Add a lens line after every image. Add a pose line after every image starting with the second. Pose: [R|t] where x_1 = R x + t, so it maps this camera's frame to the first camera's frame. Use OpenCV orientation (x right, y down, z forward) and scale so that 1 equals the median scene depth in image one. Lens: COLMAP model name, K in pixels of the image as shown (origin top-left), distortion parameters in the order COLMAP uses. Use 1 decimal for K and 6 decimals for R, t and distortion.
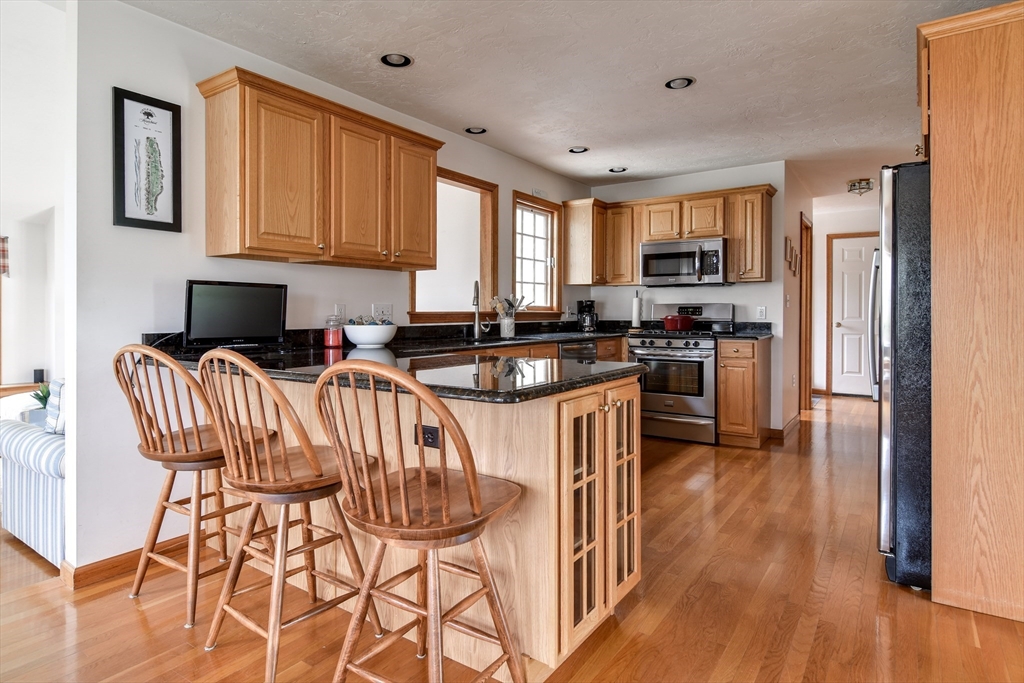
lens RADIAL K [[558.9, 0, 503.2], [0, 558.9, 317.0], [0, 0, 1]] dist [0.002305, -0.005063]
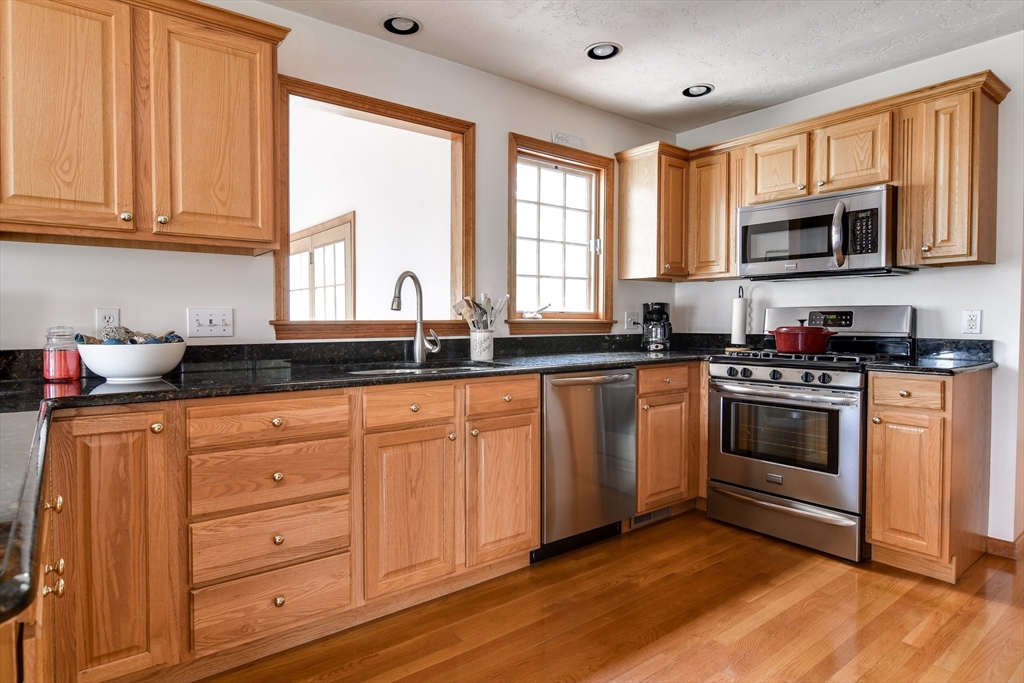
lens RADIAL K [[558.9, 0, 504.4], [0, 558.9, 335.5], [0, 0, 1]] dist [0.002305, -0.005063]
pose [[0.953097, 0.006995, -0.302584, 0.201424], [-0.001747, 0.999843, 0.017612, -0.003297], [0.302660, -0.016257, 0.952960, 0.360796]]
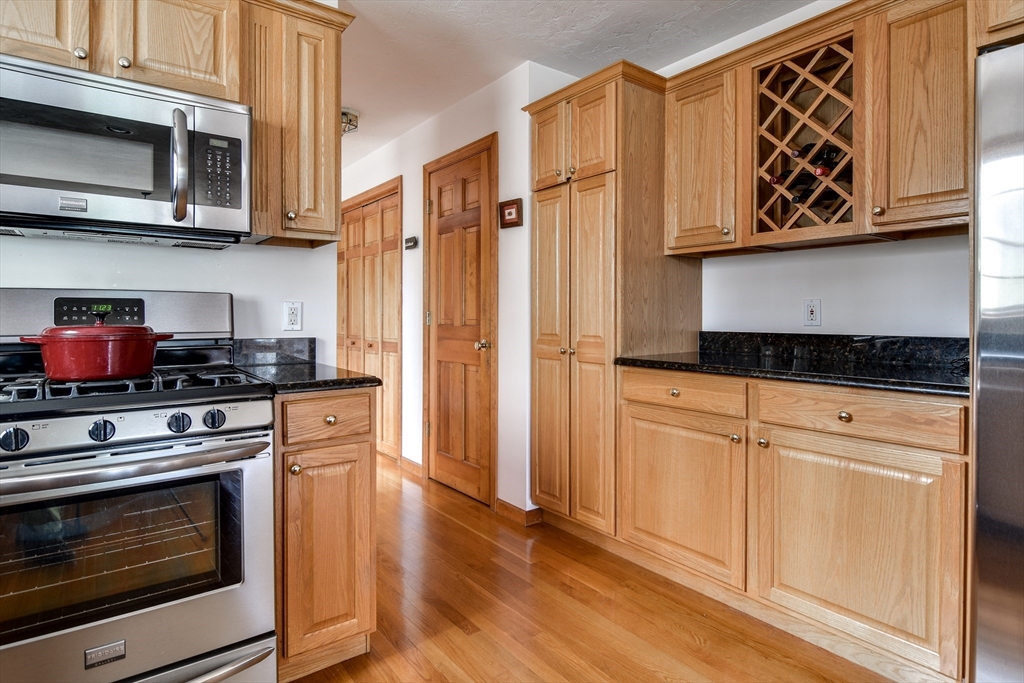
lens RADIAL K [[558.9, 0, 521.9], [0, 558.9, 320.5], [0, 0, 1]] dist [0.002305, -0.005063]
pose [[0.308538, -0.009228, 0.951167, 0.102200], [0.008813, 0.999938, 0.006843, -0.005877], [-0.951171, 0.006271, 0.308600, 0.717118]]
